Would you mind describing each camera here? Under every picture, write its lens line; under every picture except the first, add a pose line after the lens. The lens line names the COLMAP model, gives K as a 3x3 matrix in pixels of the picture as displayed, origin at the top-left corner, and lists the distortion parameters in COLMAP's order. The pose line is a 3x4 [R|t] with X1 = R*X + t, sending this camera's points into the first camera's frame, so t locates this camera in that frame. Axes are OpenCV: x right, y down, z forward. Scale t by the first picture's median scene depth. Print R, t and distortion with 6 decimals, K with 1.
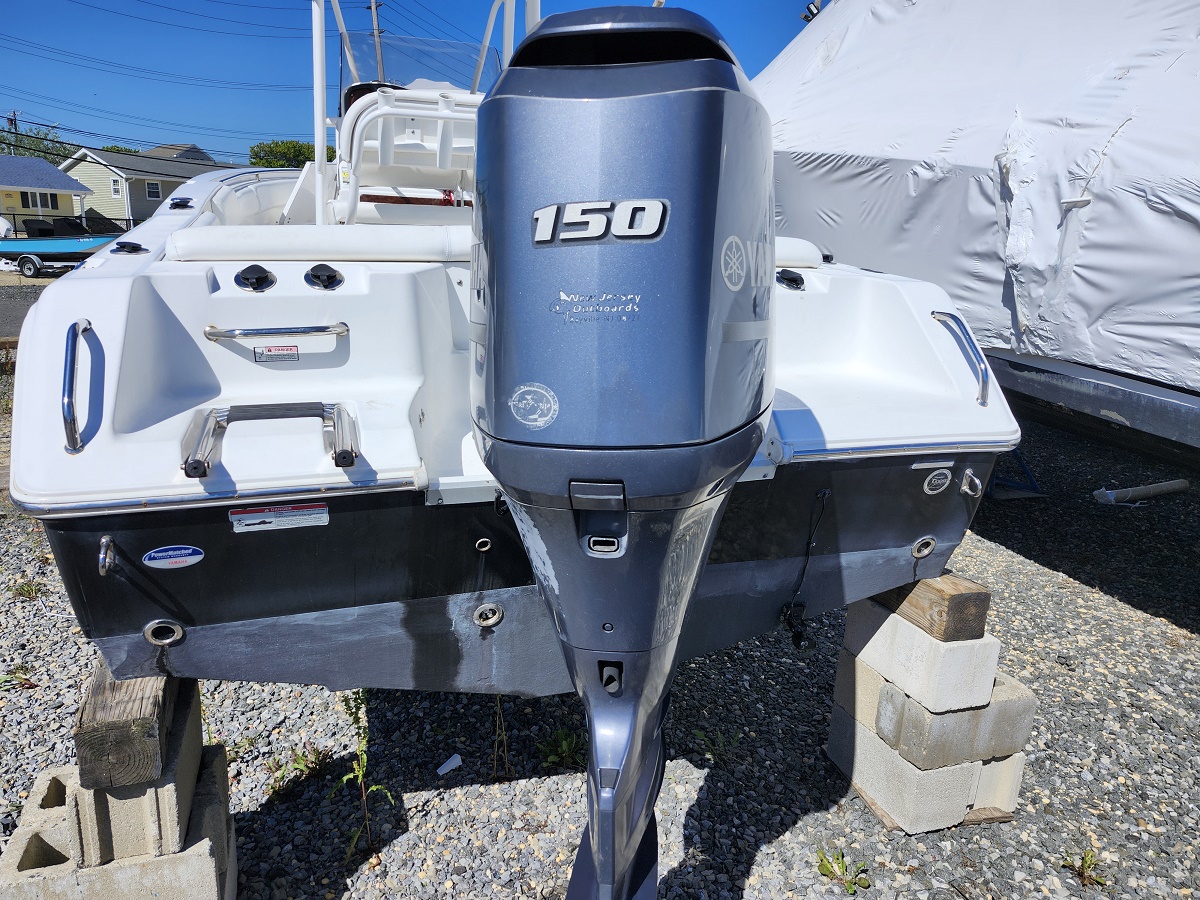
lens RADIAL K [[817.7, 0, 600.0], [0, 817.7, 450.0], [0, 0, 1]] dist [0.006643, -0.005035]
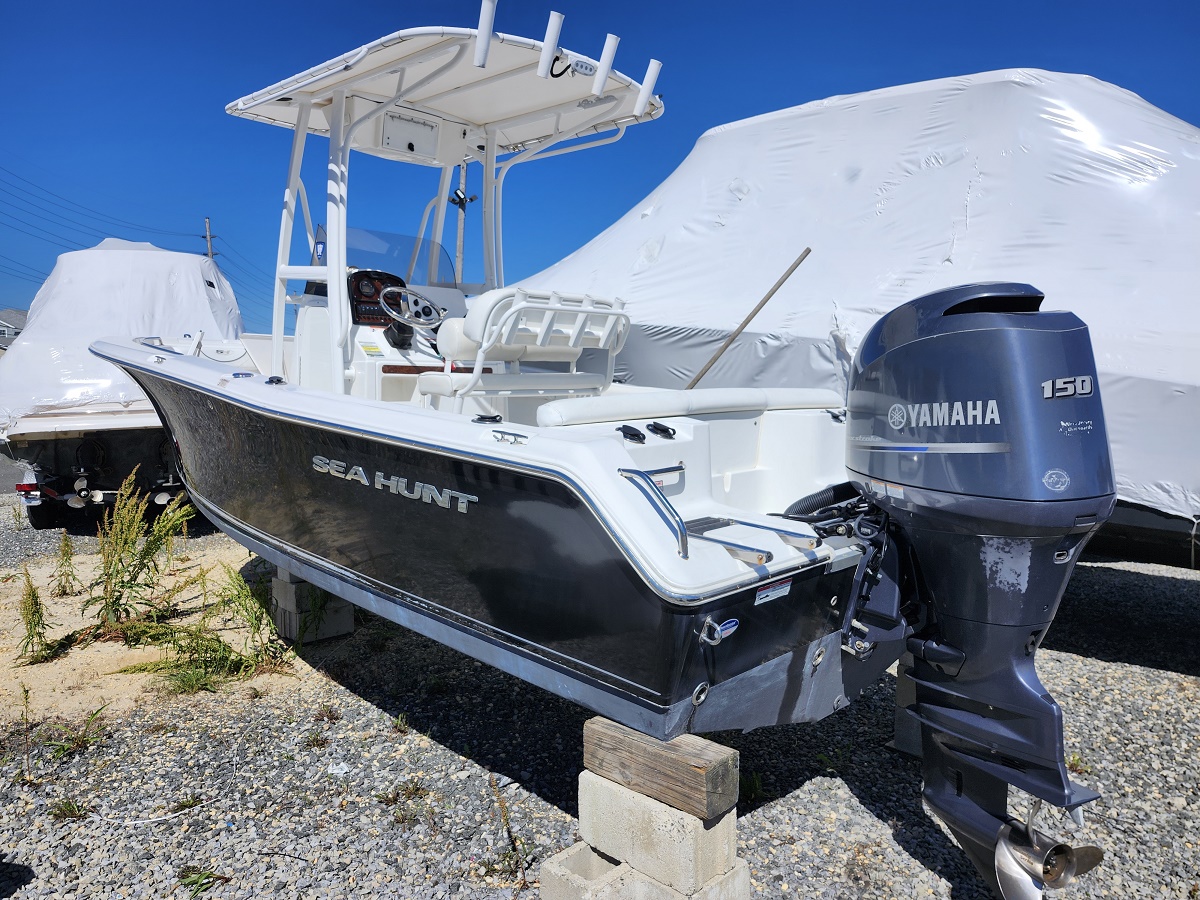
lens RADIAL K [[804.7, 0, 583.6], [0, 804.7, 451.5], [0, 0, 1]] dist [0.061749, -0.047878]
pose [[0.895512, -0.068600, 0.439718, -0.562411], [0.143472, 0.979797, -0.139333, -0.003666], [-0.421276, 0.187861, 0.887263, -0.074606]]
